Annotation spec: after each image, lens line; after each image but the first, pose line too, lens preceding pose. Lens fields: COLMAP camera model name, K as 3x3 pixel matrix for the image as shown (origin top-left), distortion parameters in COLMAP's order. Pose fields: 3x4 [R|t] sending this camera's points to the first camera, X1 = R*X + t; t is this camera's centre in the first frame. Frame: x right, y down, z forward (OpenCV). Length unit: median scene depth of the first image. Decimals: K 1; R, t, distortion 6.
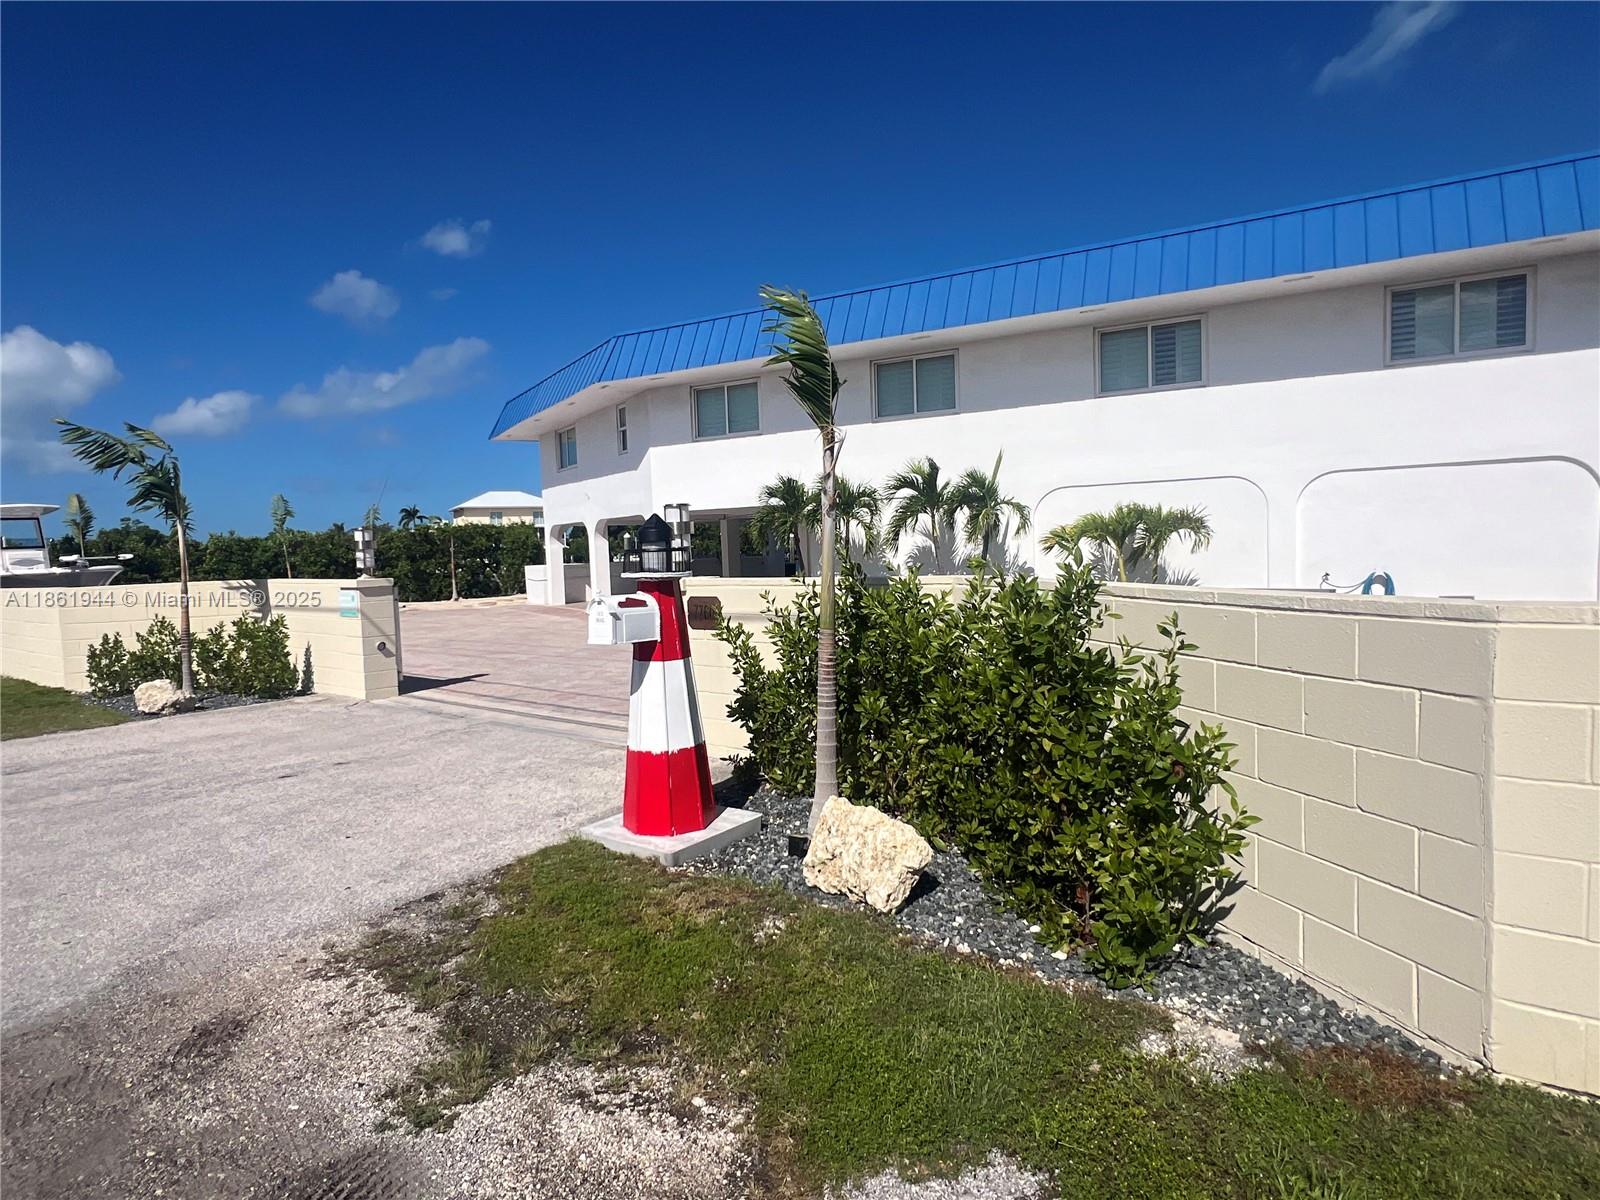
lens RADIAL K [[875.5, 0, 800.0], [0, 875.5, 600.0], [0, 0, 1]] dist [-0.001747, 0.000134]
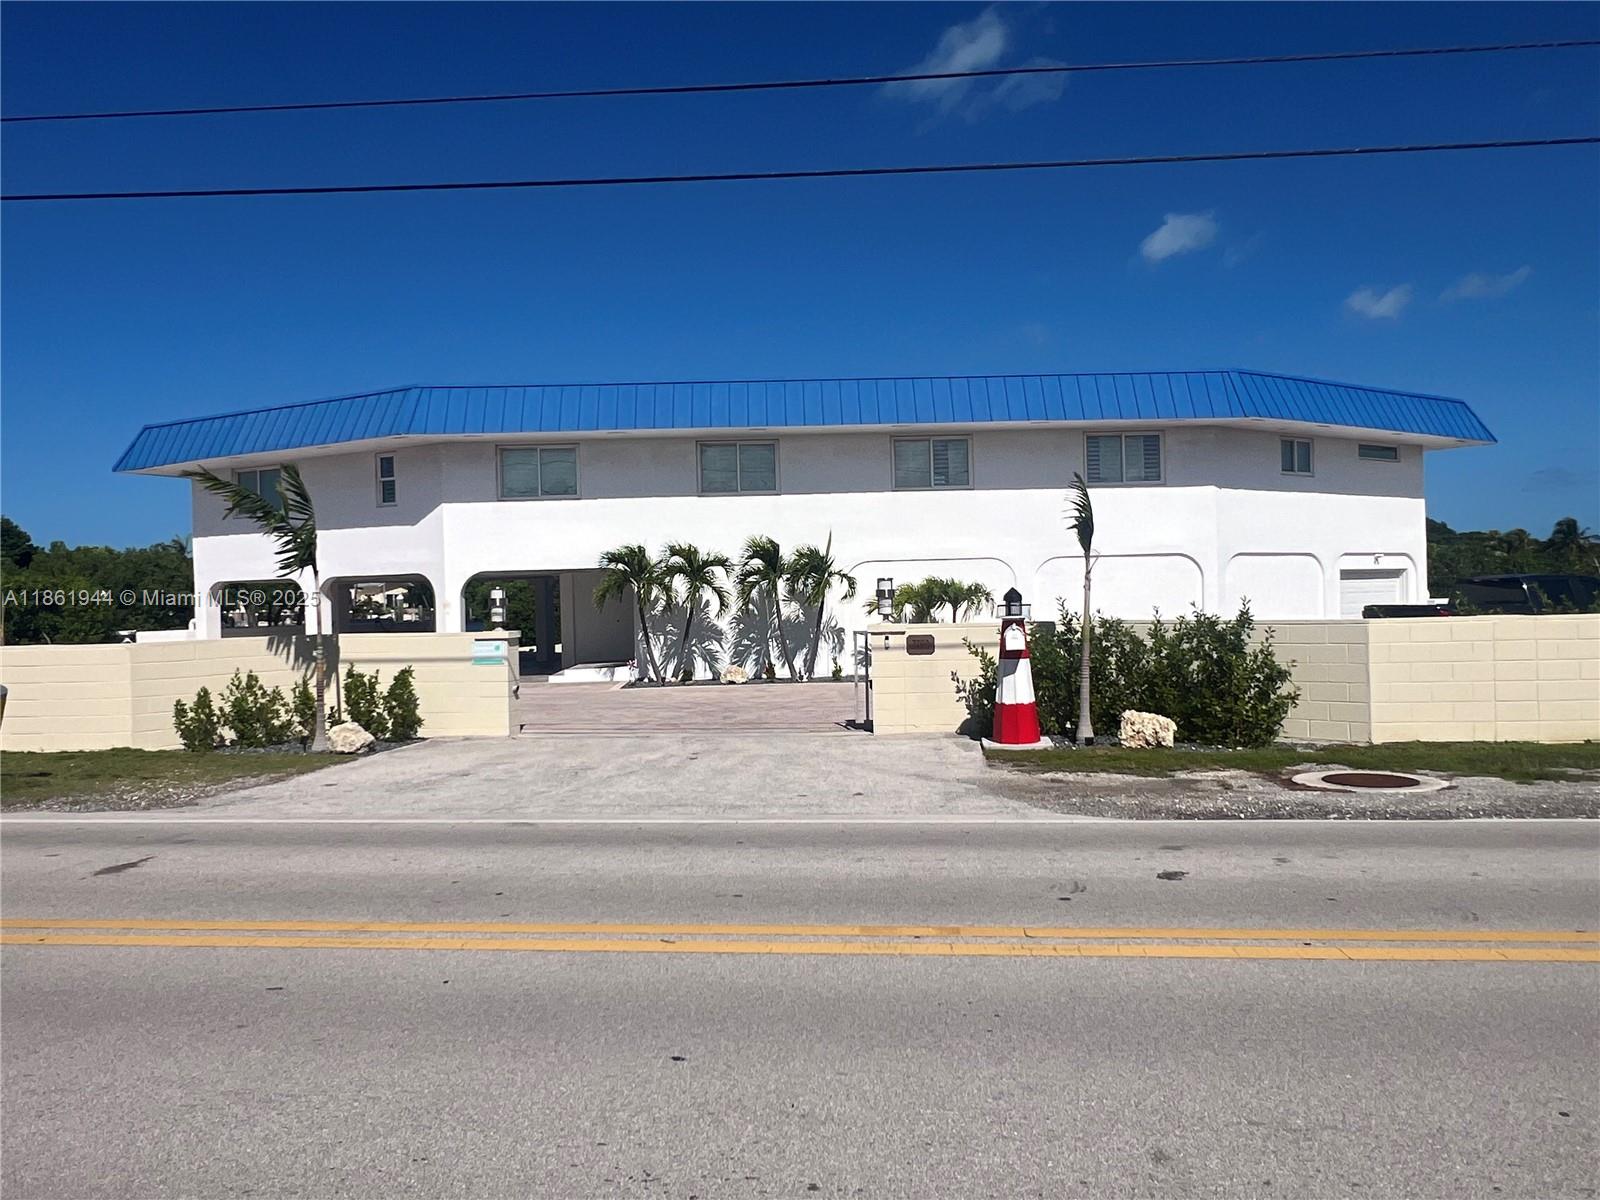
lens RADIAL K [[1128.4, 0, 800.0], [0, 1128.4, 600.0], [0, 0, 1]] dist [0.006937, 0.000407]
pose [[0.866091, 0.012842, 0.499722, -0.578493], [0.024907, 0.997320, -0.068797, 0.030088], [-0.499266, 0.072032, 0.863449, -0.308577]]
